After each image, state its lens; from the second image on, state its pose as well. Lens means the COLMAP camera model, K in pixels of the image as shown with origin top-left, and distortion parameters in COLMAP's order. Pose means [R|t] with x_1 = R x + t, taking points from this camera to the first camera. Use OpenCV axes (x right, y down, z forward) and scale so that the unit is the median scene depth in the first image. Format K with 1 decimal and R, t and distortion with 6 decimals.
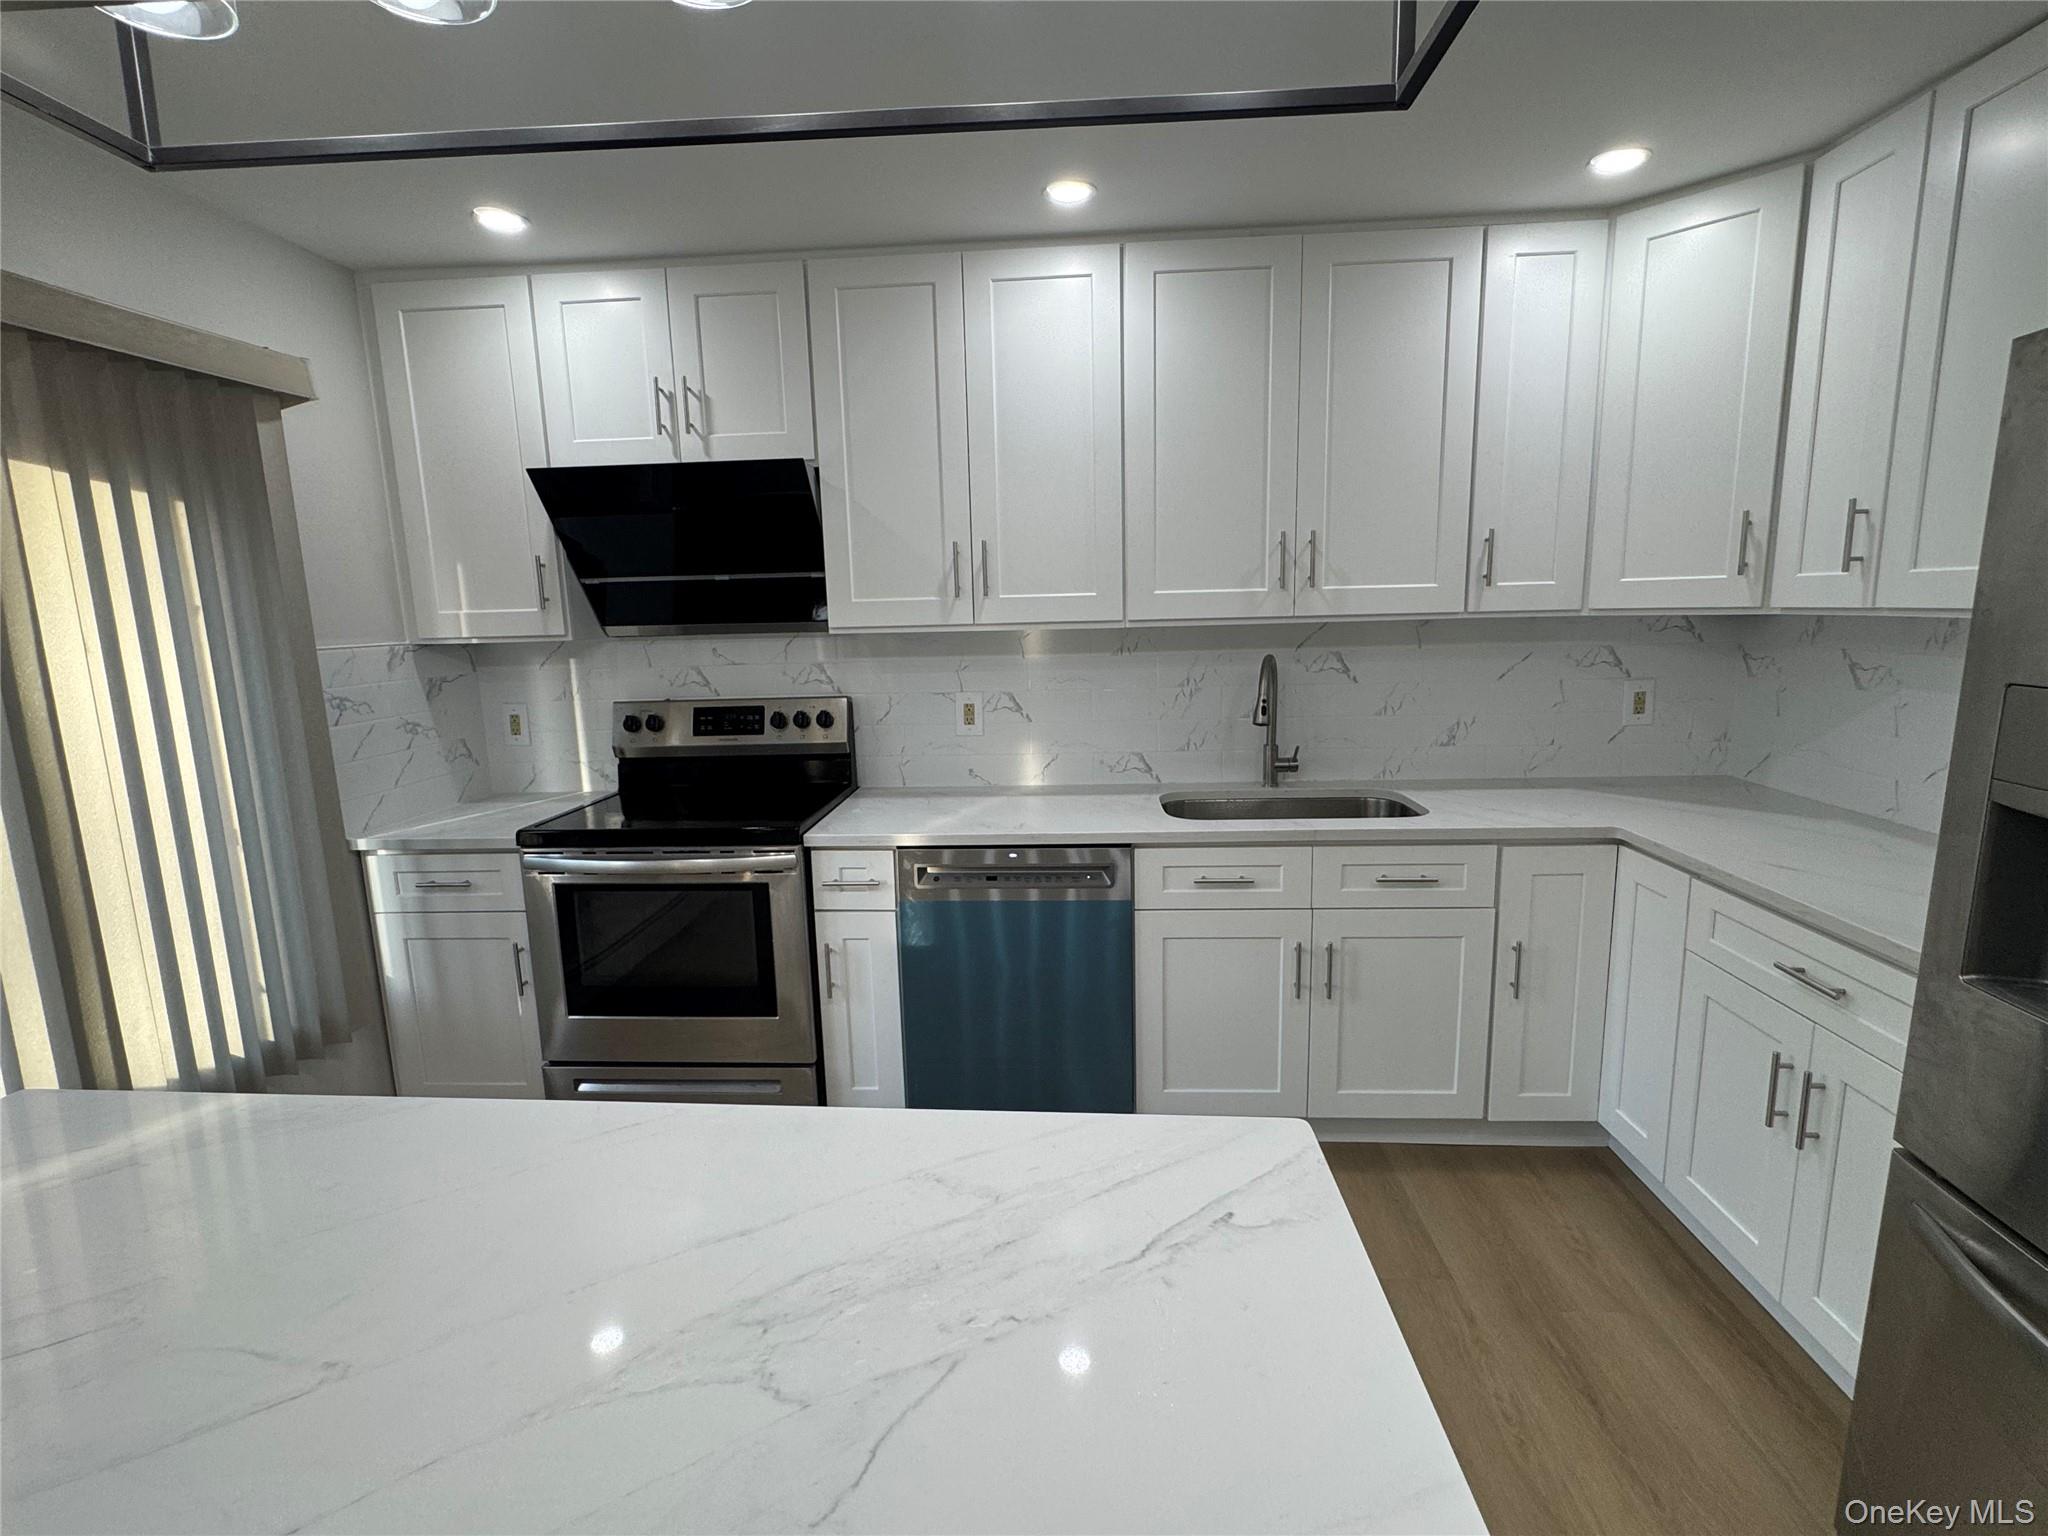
lens RADIAL K [[950.8, 0, 1025.5], [0, 950.8, 770.1], [0, 0, 1]] dist [0.001613, -0.000201]
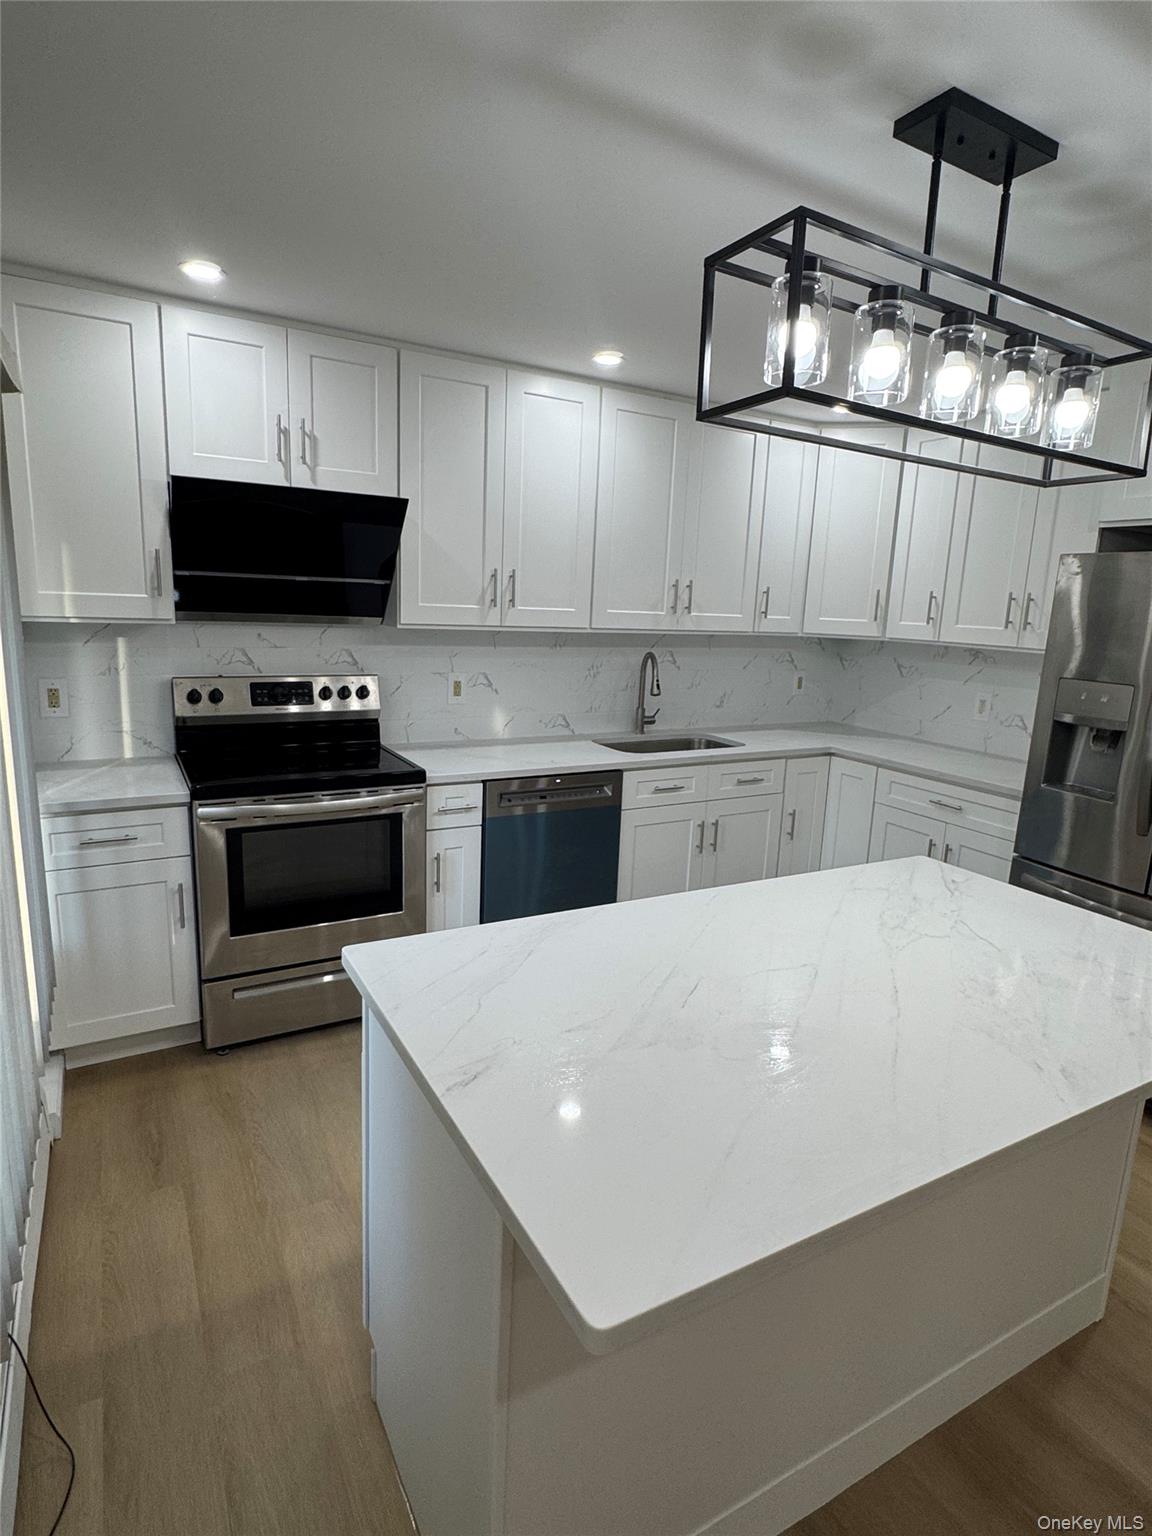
lens RADIAL K [[807.1, 0, 577.6], [0, 807.1, 764.0], [0, 0, 1]] dist [0.000050, 0.000589]
pose [[0.836747, -0.049768, 0.545323, -0.644690], [0.031453, 0.998585, 0.042872, 0.007247], [-0.546686, -0.018721, 0.837129, -0.096967]]
